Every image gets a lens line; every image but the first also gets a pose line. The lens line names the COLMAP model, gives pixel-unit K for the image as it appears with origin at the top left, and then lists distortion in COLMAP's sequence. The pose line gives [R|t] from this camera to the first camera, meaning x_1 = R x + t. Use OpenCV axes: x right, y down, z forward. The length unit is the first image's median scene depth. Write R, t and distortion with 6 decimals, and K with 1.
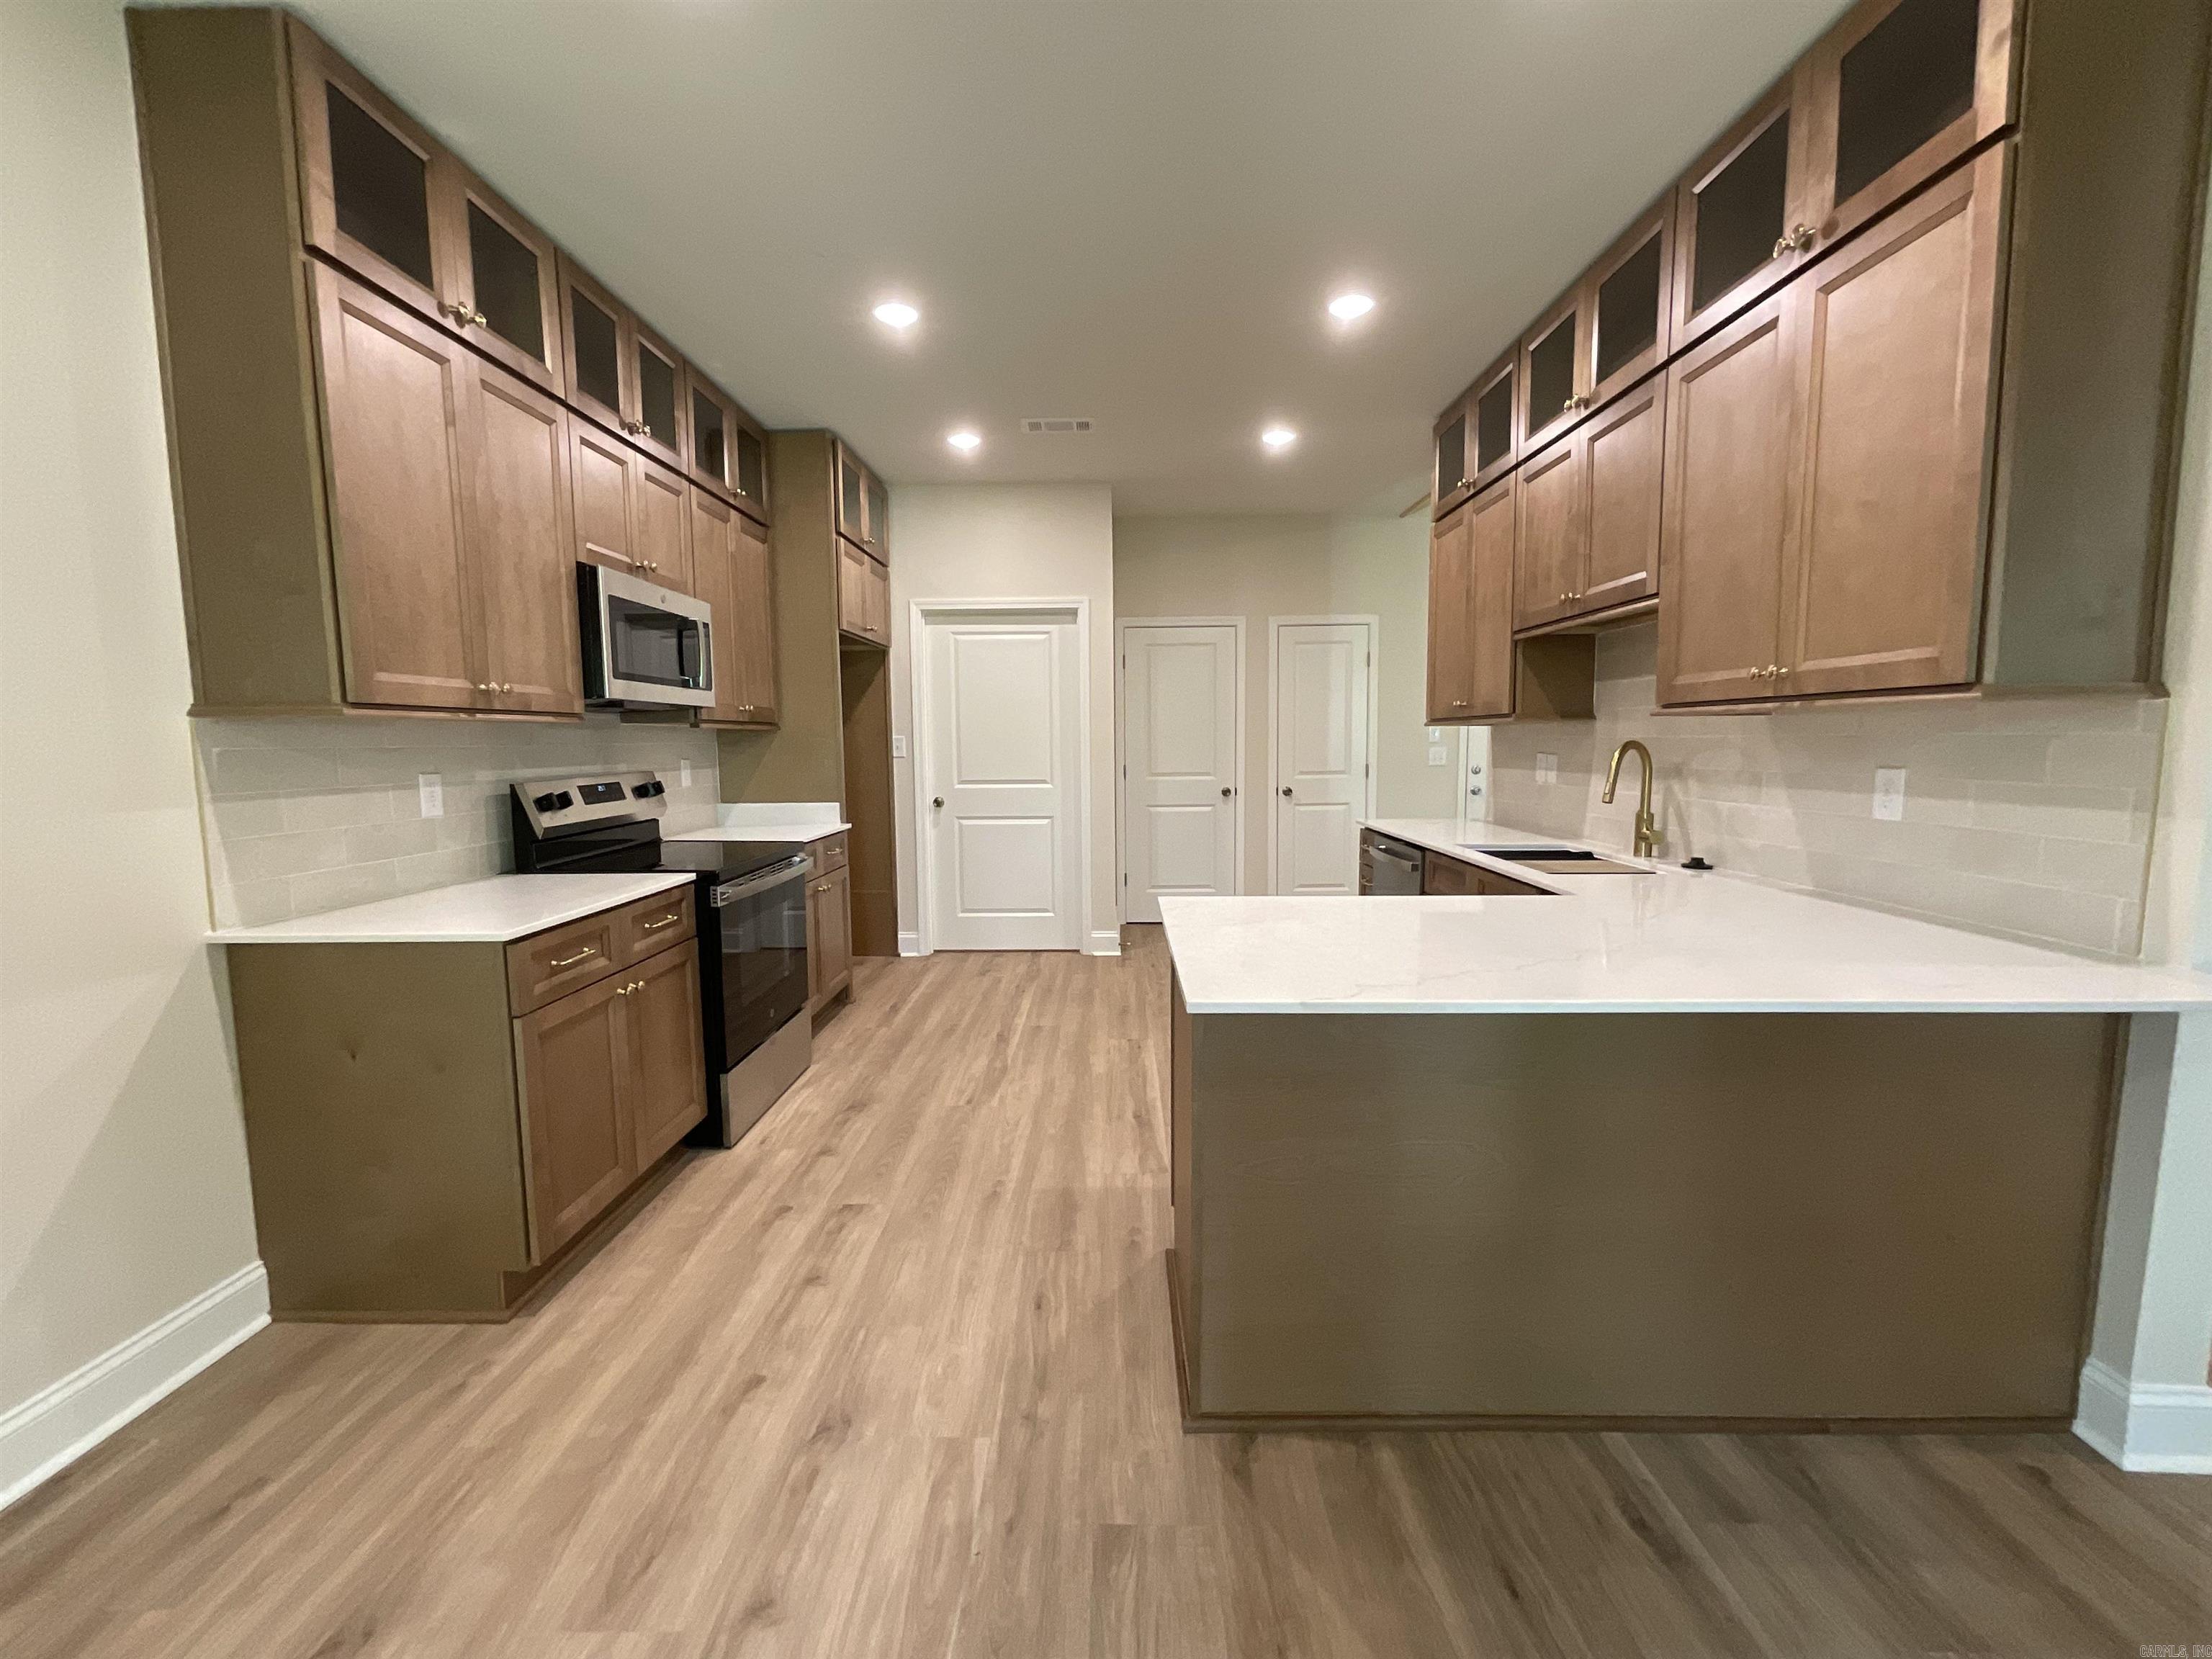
lens RADIAL K [[901.3, 0, 1106.0], [0, 901.3, 829.5], [0, 0, 1]] dist [-0.002020, 0.000279]
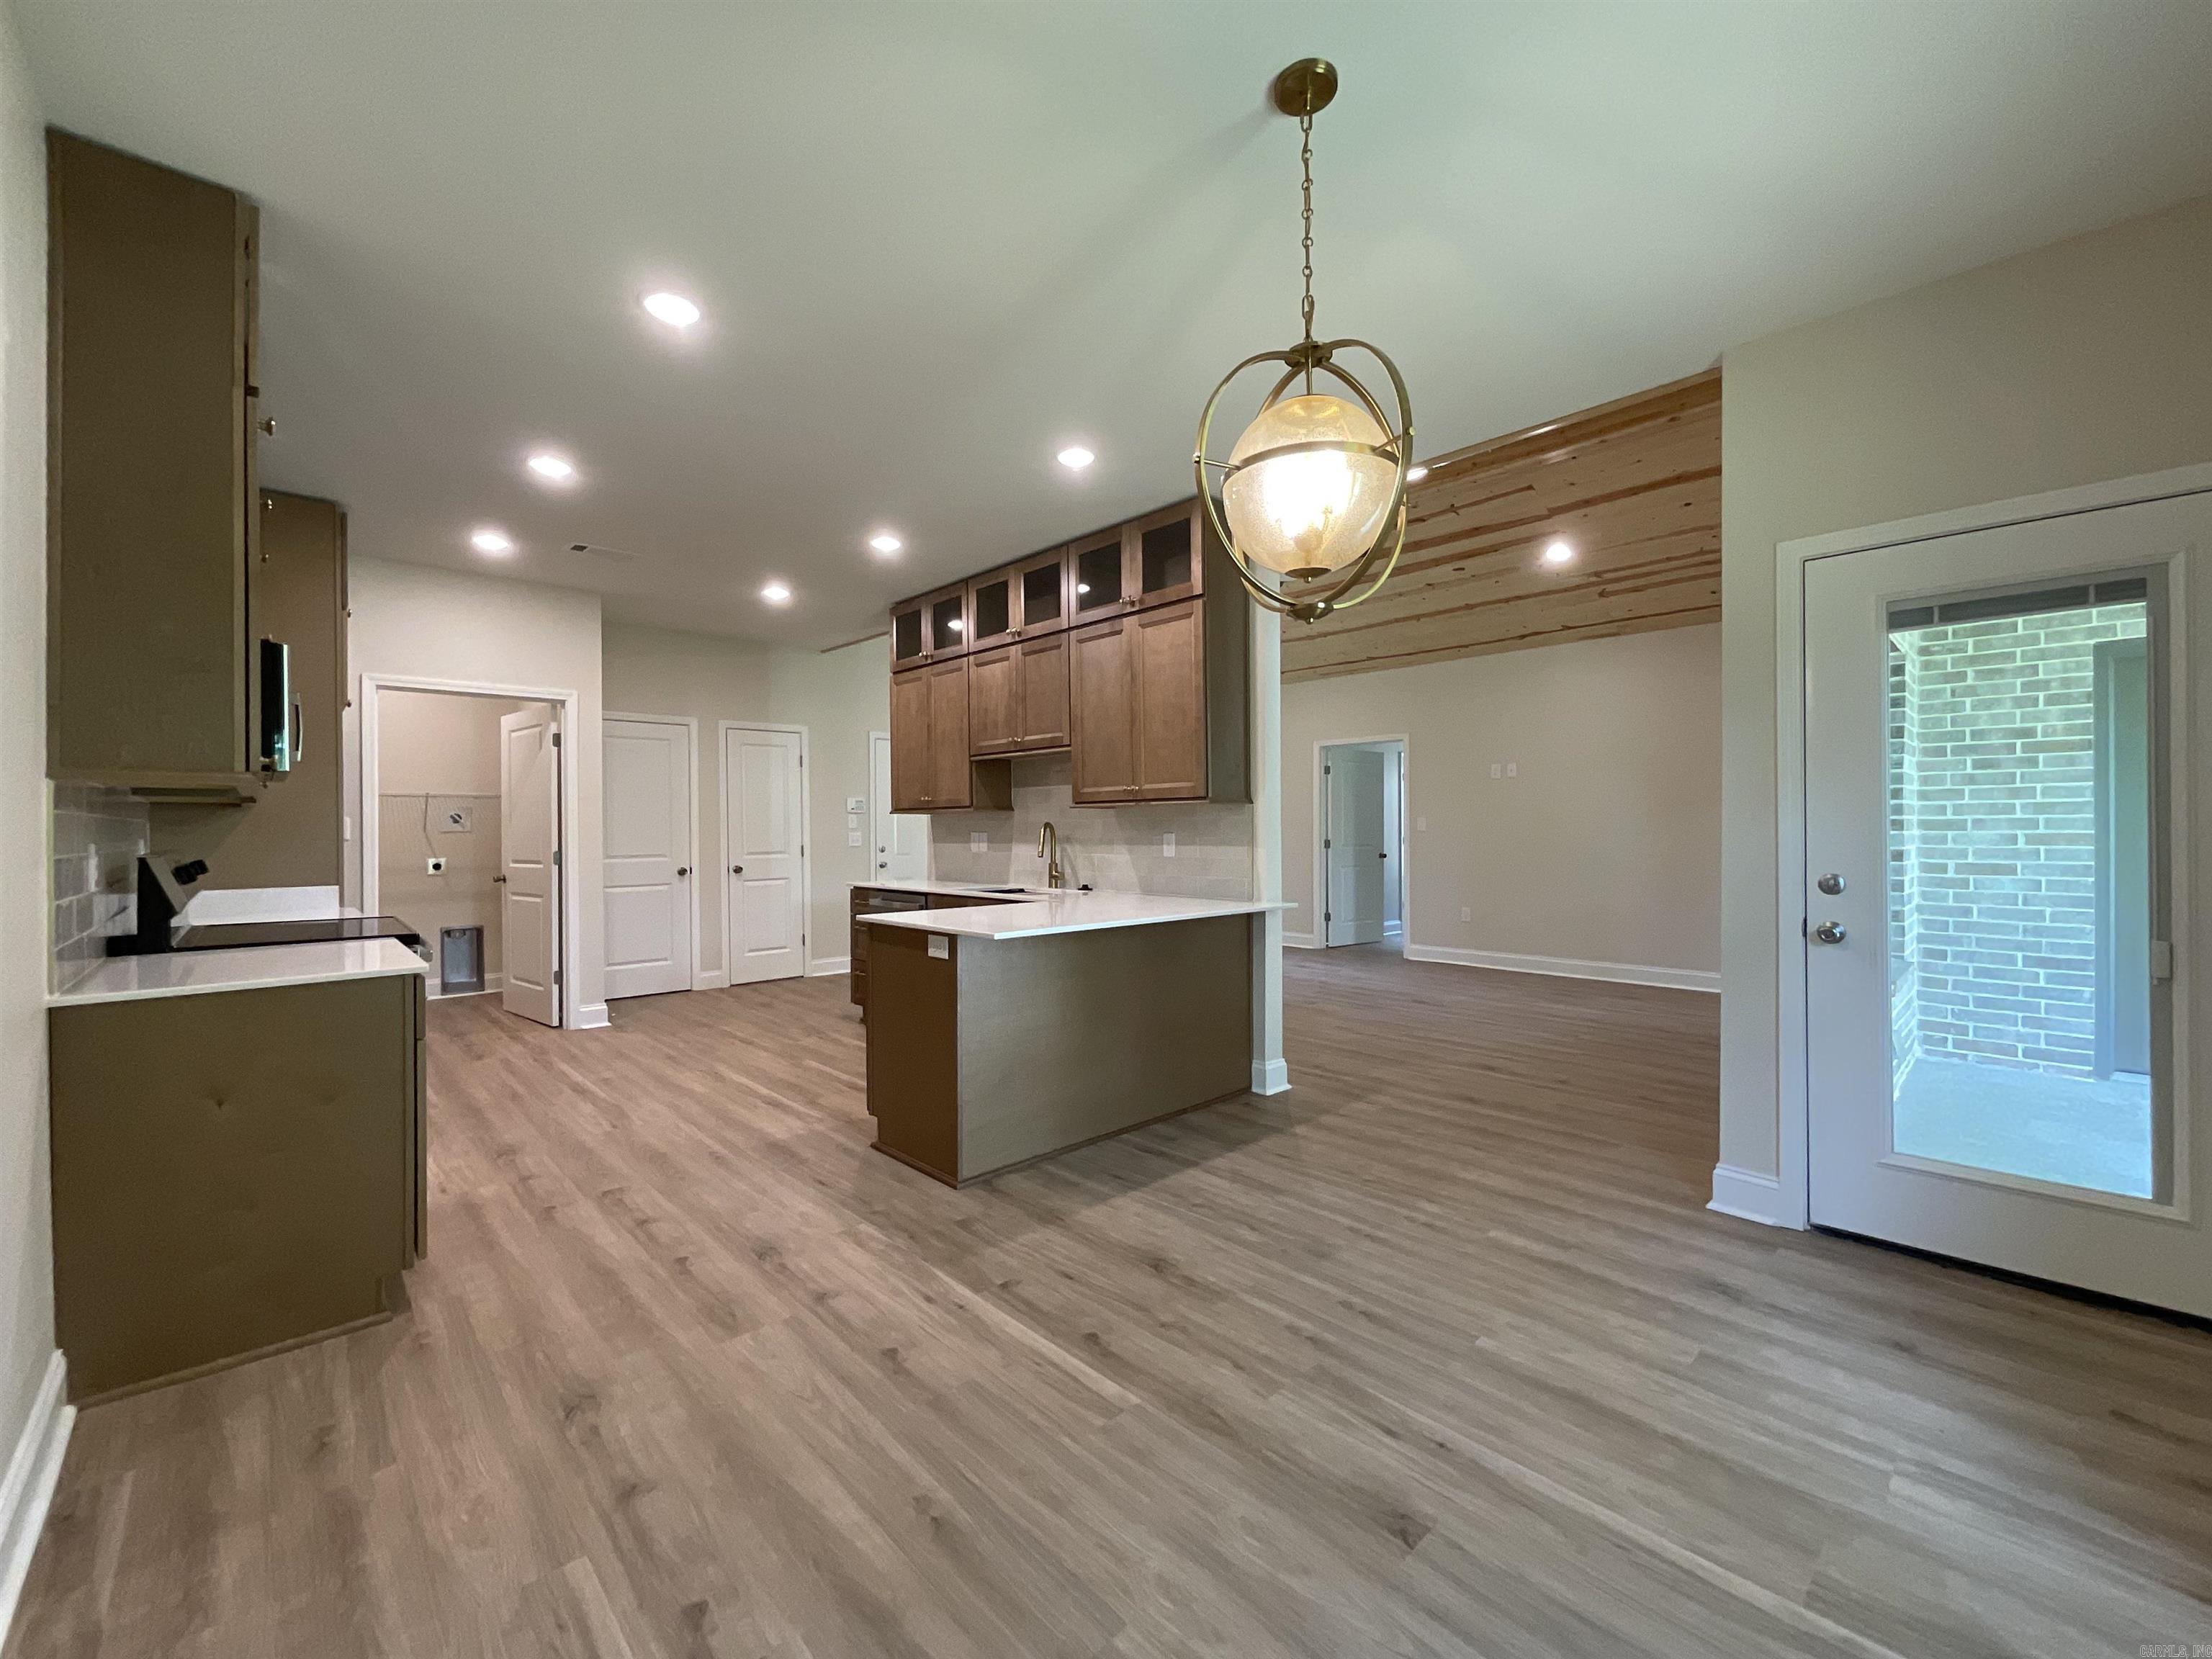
lens RADIAL K [[901.3, 0, 1106.0], [0, 901.3, 829.5], [0, 0, 1]] dist [-0.002020, 0.000279]
pose [[0.717529, 0.003119, 0.696522, -0.685038], [0.069295, 0.994709, -0.075839, 0.070025], [-0.693073, 0.102683, 0.713516, -0.416949]]
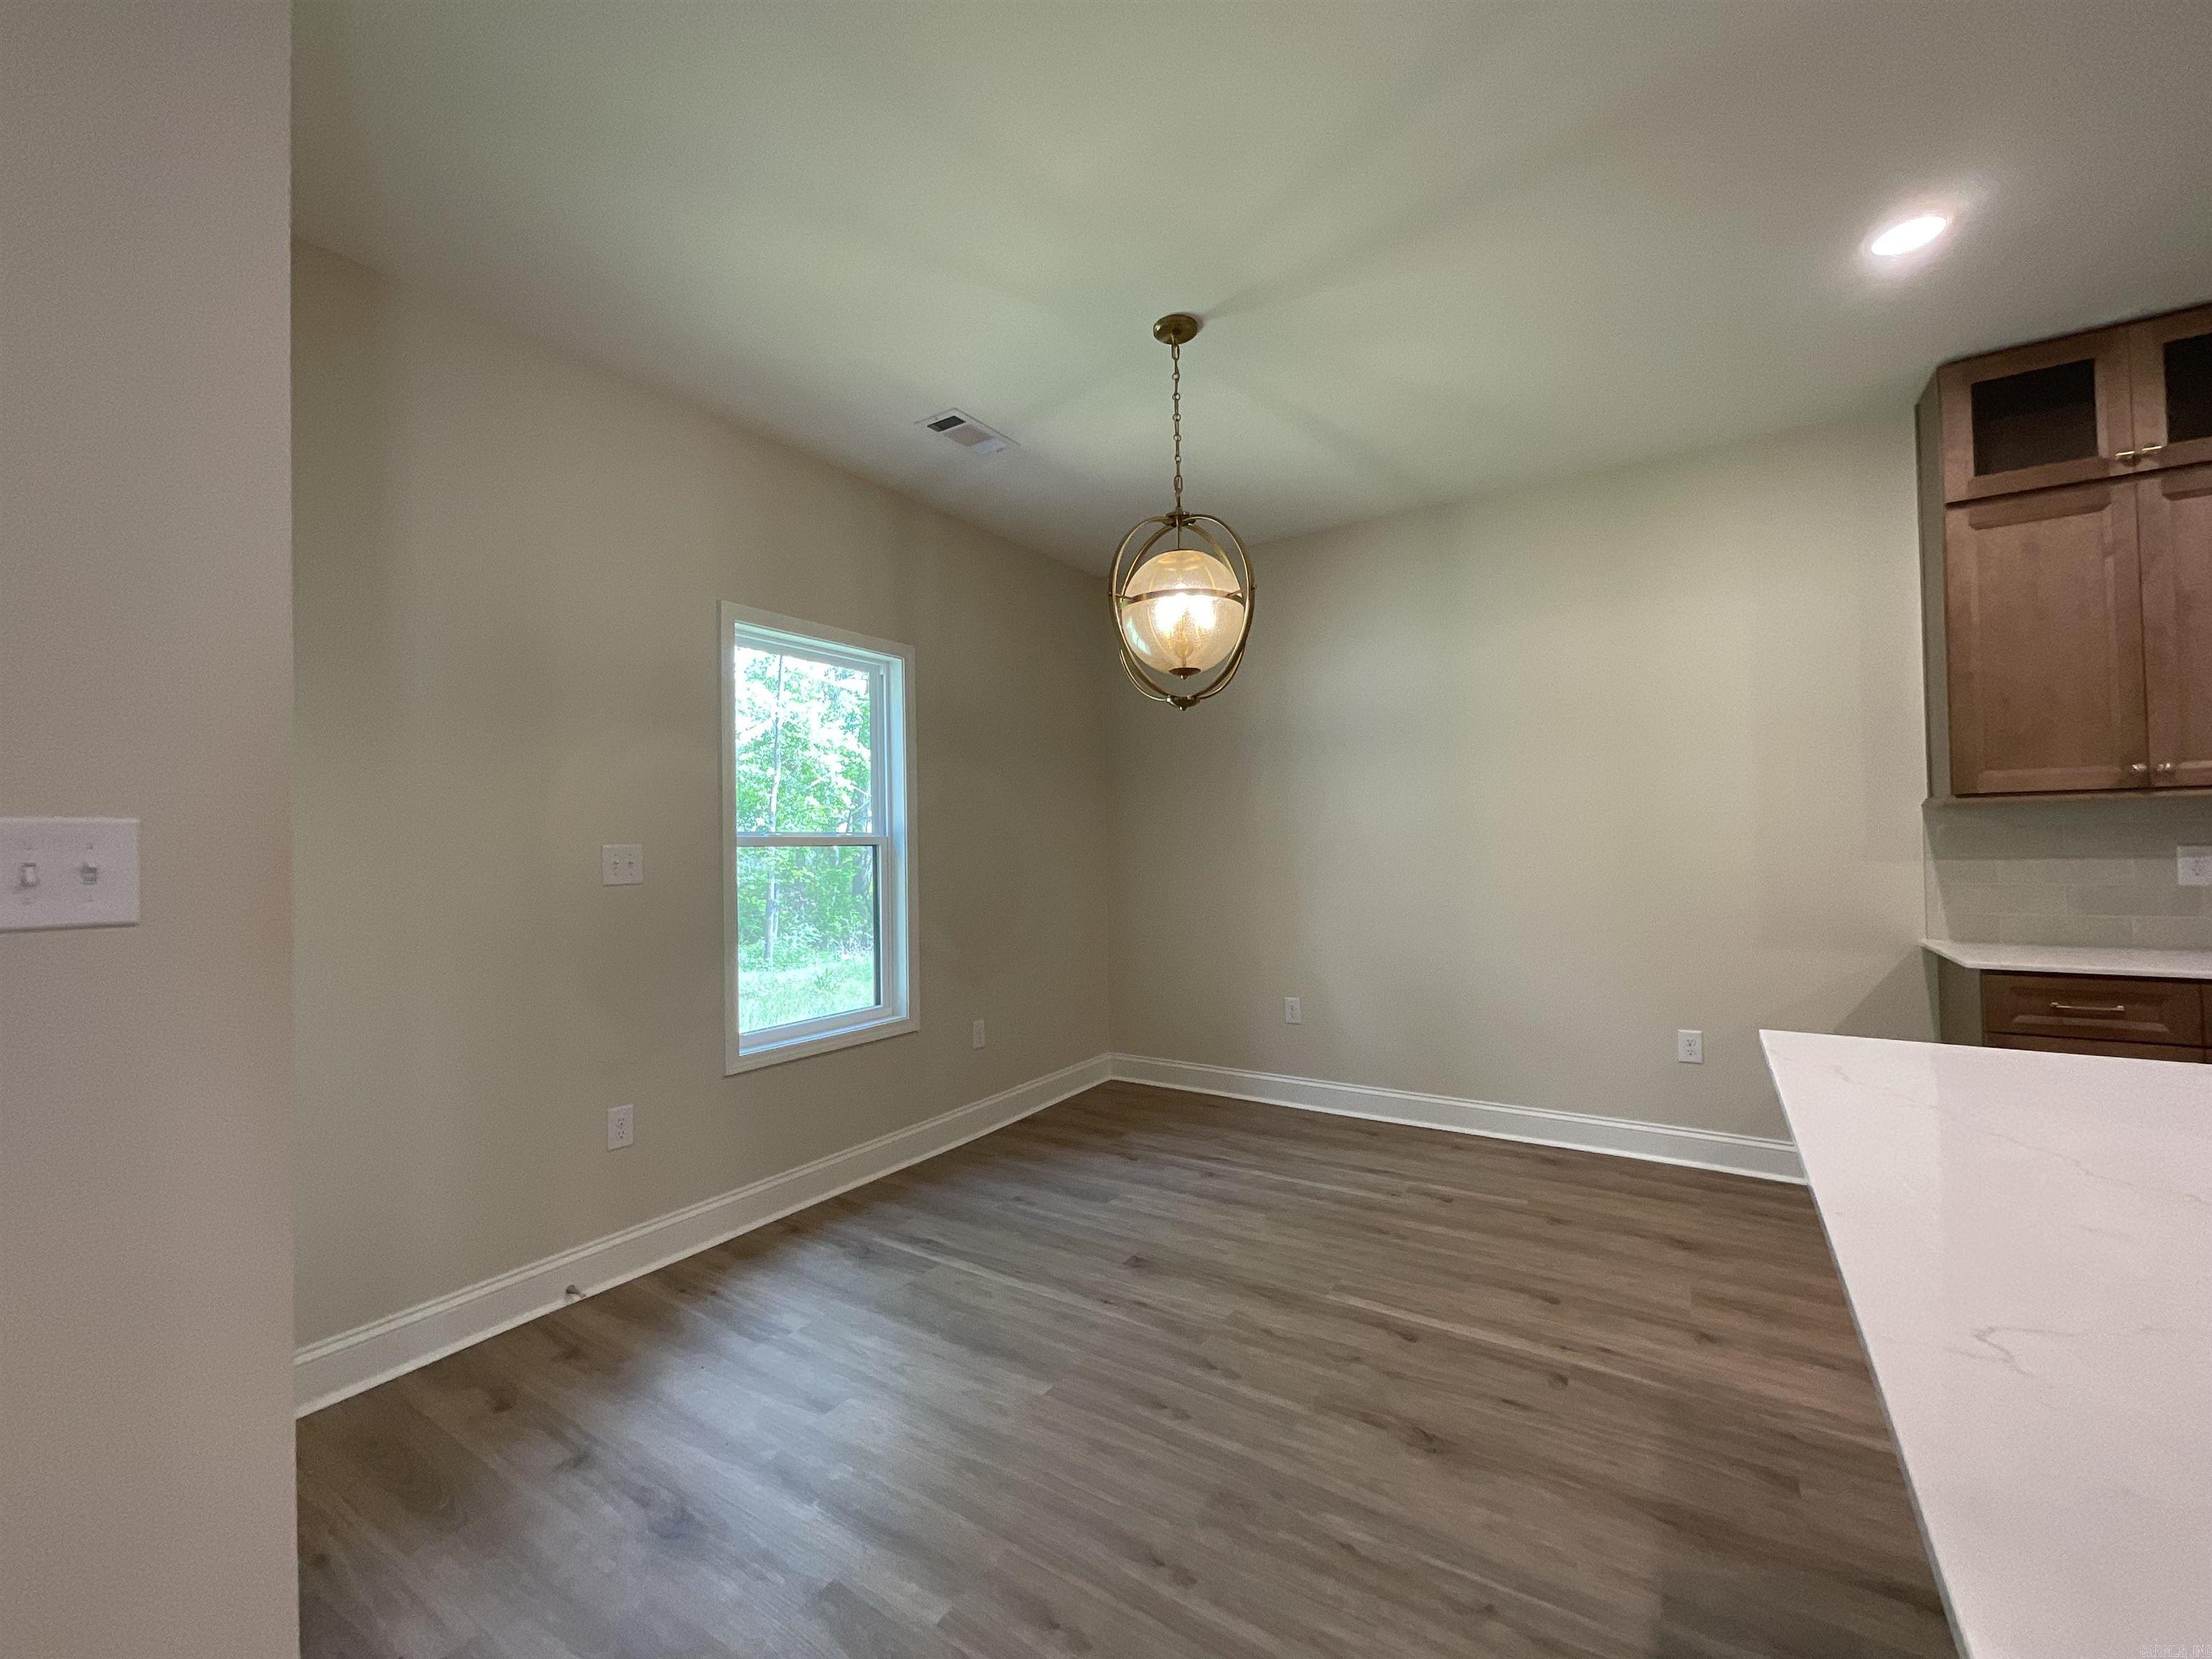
lens RADIAL K [[901.3, 0, 1106.0], [0, 901.3, 829.5], [0, 0, 1]] dist [-0.002020, 0.000279]
pose [[-0.539998, -0.000093, -0.841666, 0.919915], [-0.062080, 0.997281, 0.039719, -0.044545], [0.839374, 0.073699, -0.538536, 0.500106]]
